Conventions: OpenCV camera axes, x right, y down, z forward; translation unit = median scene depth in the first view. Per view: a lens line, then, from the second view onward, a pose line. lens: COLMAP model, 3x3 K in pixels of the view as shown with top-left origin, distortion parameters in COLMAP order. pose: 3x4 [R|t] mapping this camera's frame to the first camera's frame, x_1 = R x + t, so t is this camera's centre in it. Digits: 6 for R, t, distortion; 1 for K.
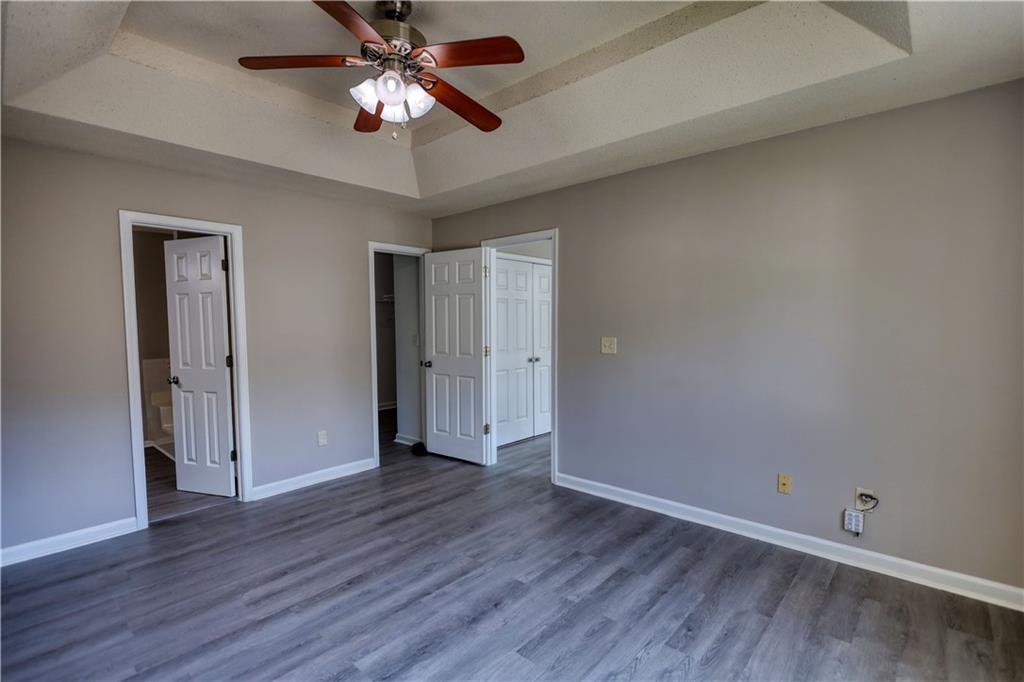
lens RADIAL K [[478.0, 0, 516.5], [0, 478.0, 347.7], [0, 0, 1]] dist [-0.001172, 0.000813]
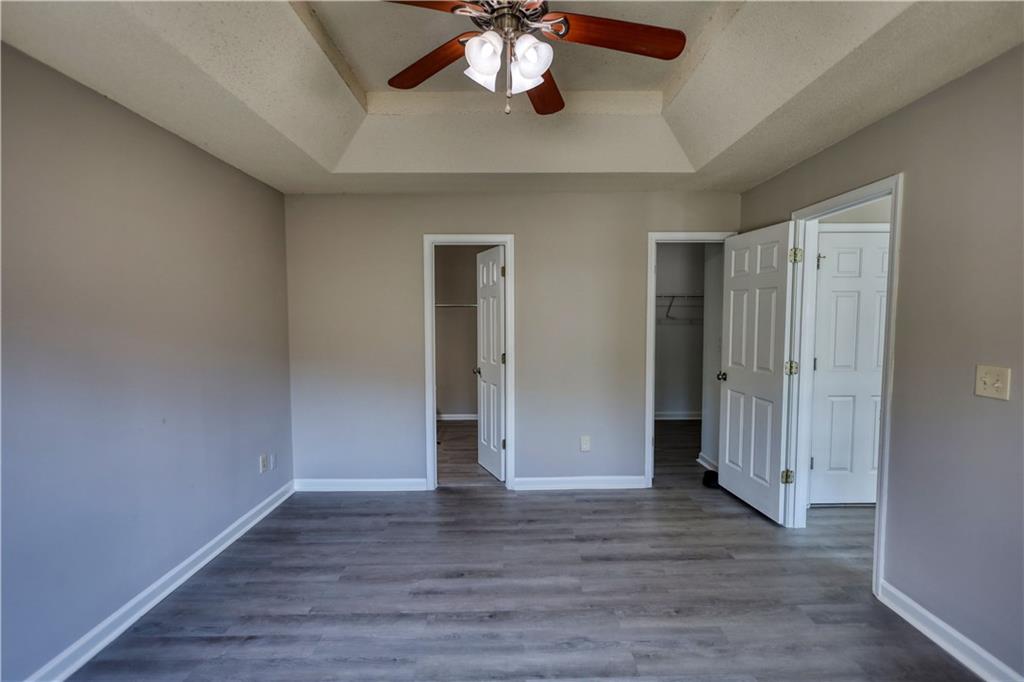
lens RADIAL K [[478.0, 0, 516.5], [0, 478.0, 347.7], [0, 0, 1]] dist [-0.001172, 0.000813]
pose [[0.673624, 0.058822, -0.736730, 0.214559], [-0.041432, 0.998266, 0.041821, -0.042144], [0.737912, 0.002352, 0.674893, 0.263518]]
